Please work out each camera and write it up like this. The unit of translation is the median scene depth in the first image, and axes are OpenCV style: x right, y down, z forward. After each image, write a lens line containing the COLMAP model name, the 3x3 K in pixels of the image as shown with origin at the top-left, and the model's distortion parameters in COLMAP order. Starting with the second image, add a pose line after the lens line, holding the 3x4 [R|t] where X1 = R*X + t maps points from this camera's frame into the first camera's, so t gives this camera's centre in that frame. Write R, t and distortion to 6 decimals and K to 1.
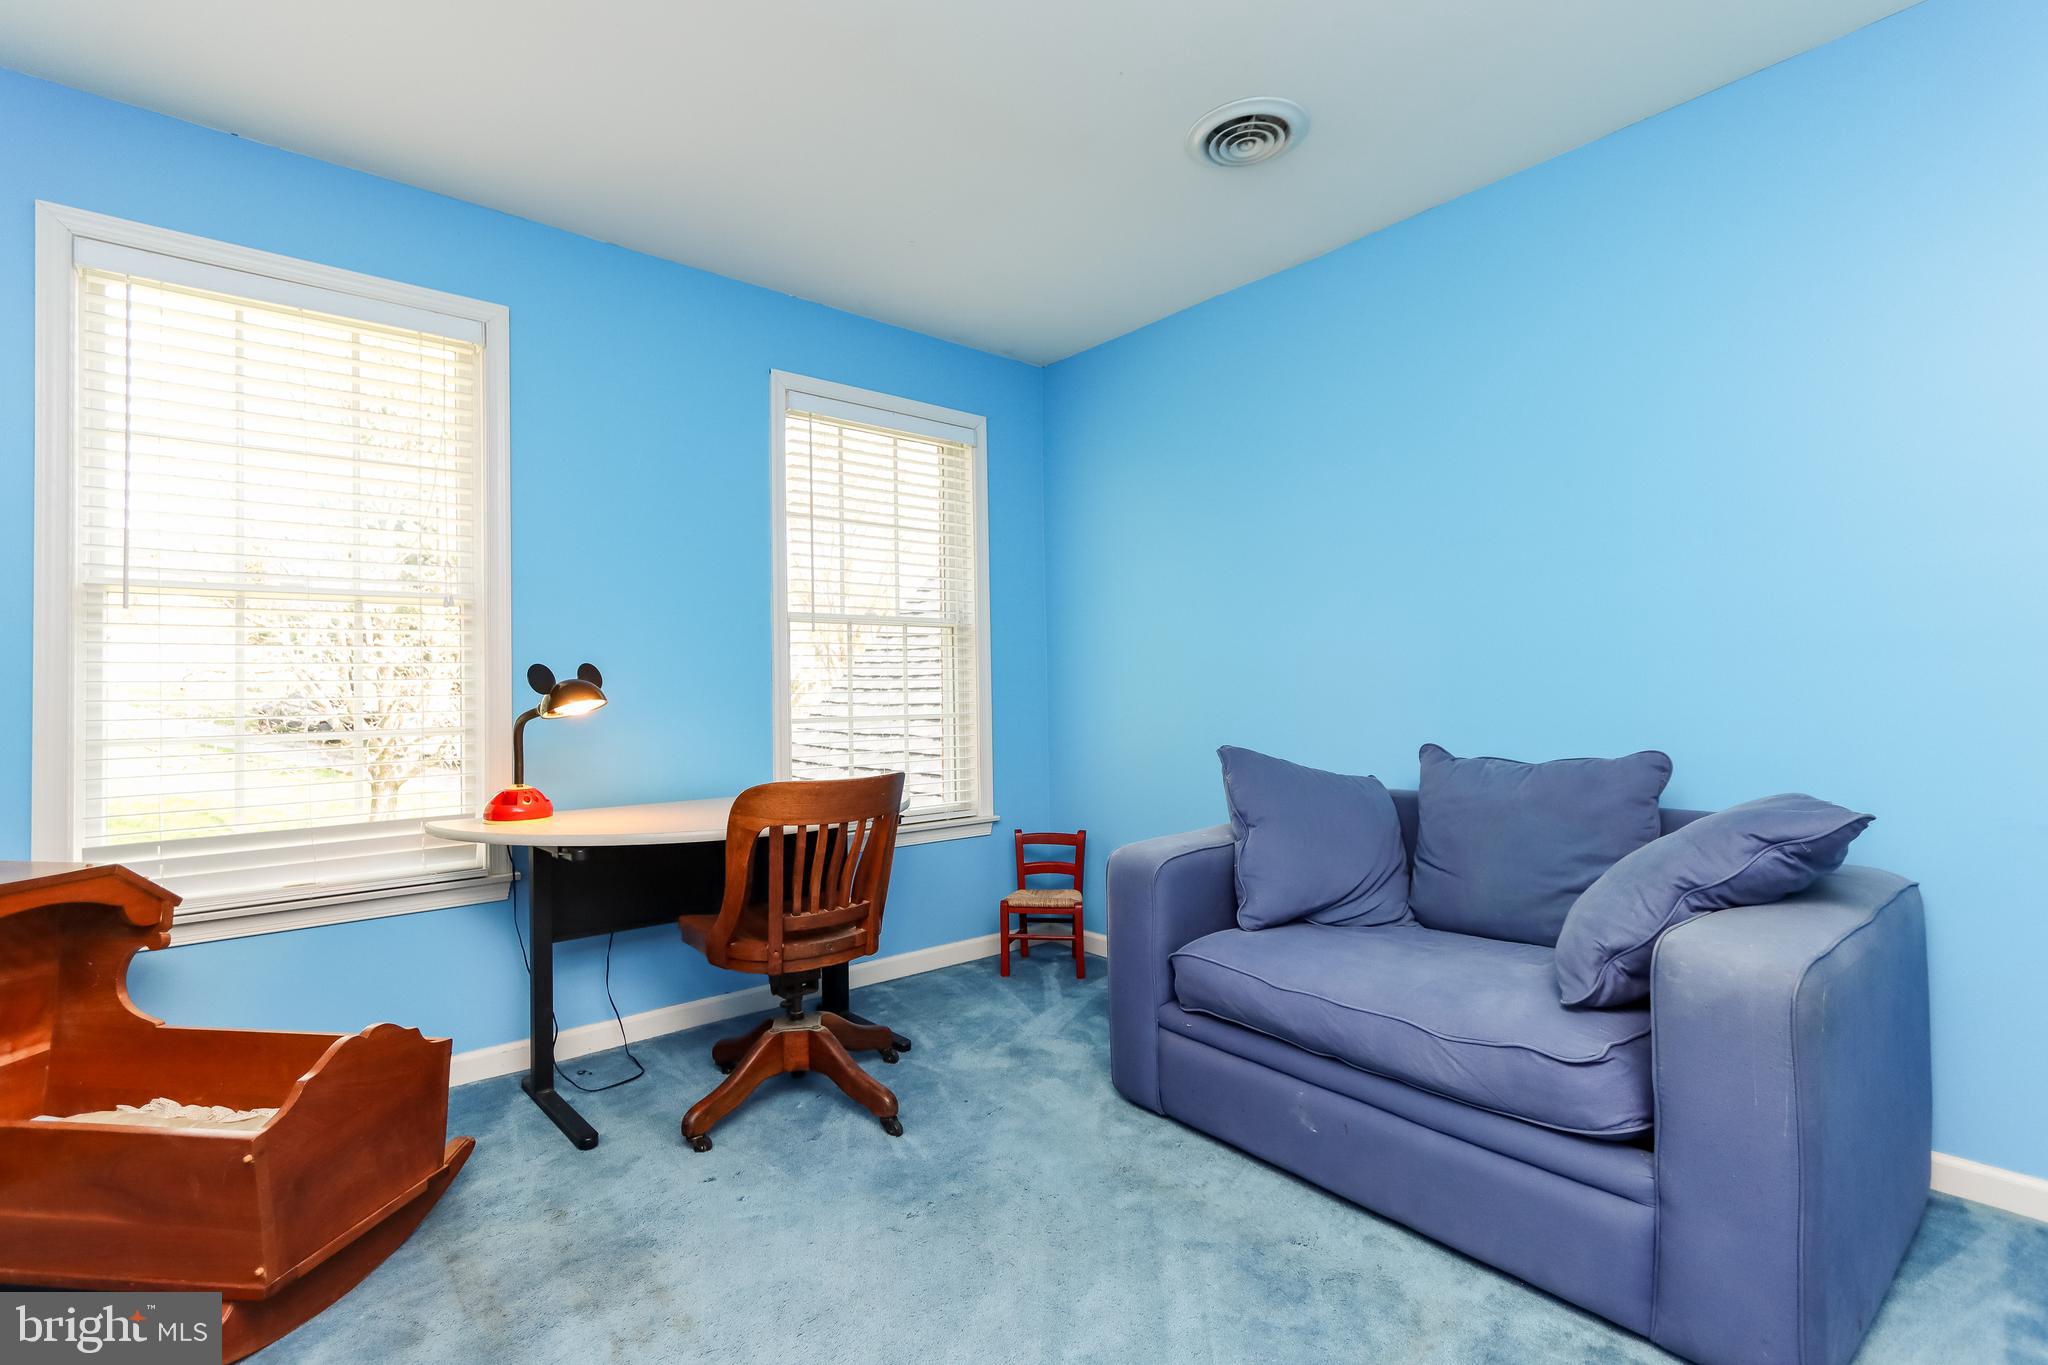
lens RADIAL K [[943.9, 0, 1003.6], [0, 943.9, 669.9], [0, 0, 1]] dist [0.001230, 0.000604]
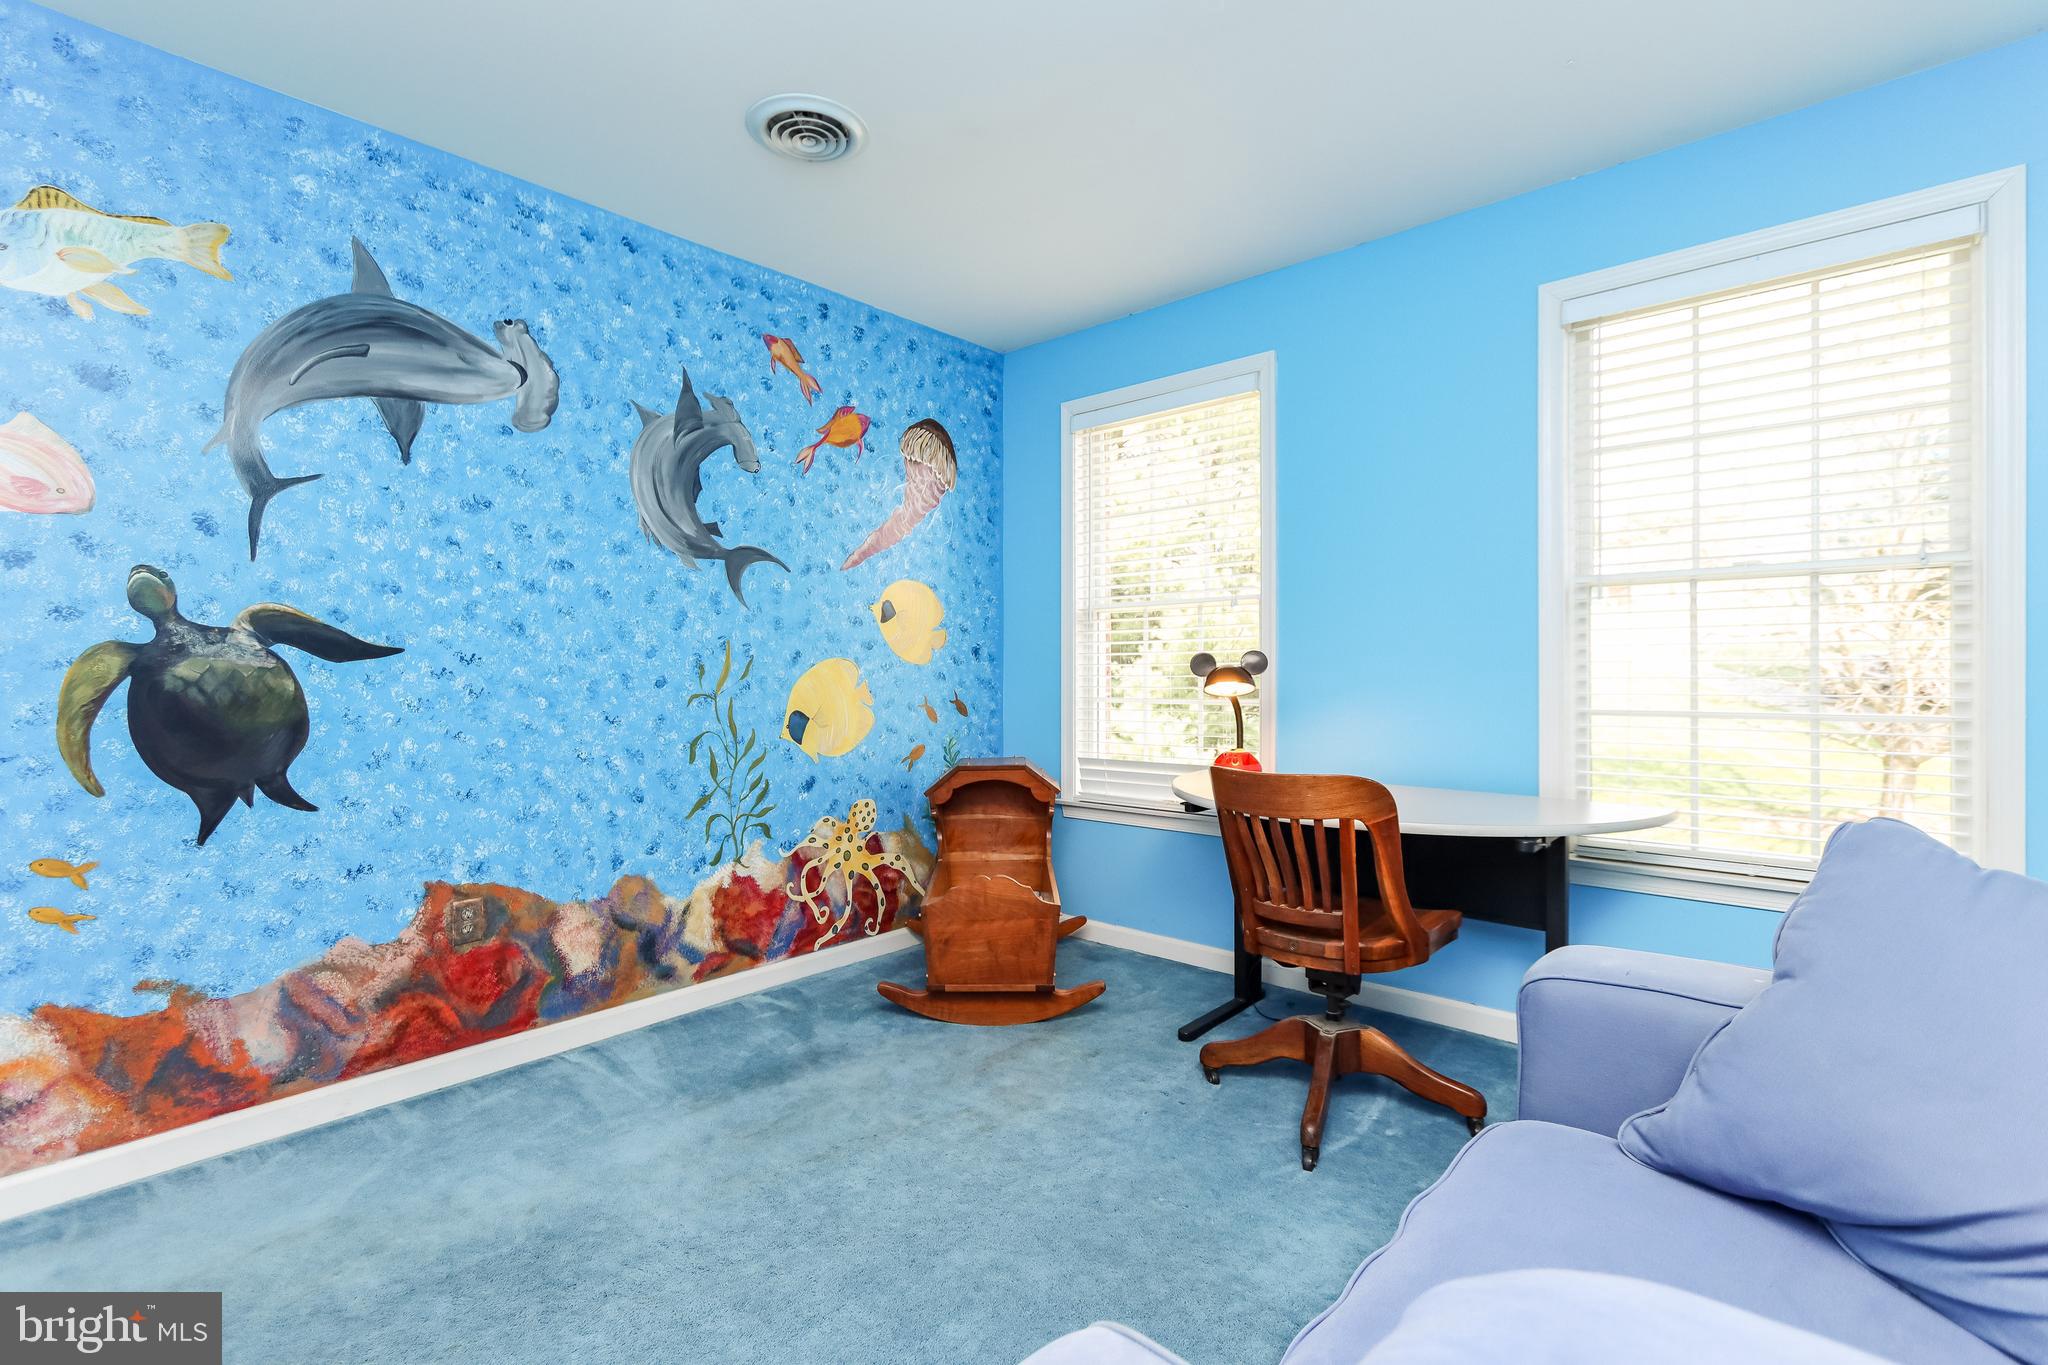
lens RADIAL K [[943.9, 0, 1003.6], [0, 943.9, 669.9], [0, 0, 1]] dist [0.001230, 0.000604]
pose [[0.117889, 0.005497, -0.993012, 0.512431], [0.012927, 0.999891, 0.007070, 0.004292], [0.992943, -0.013670, 0.117805, 0.430416]]
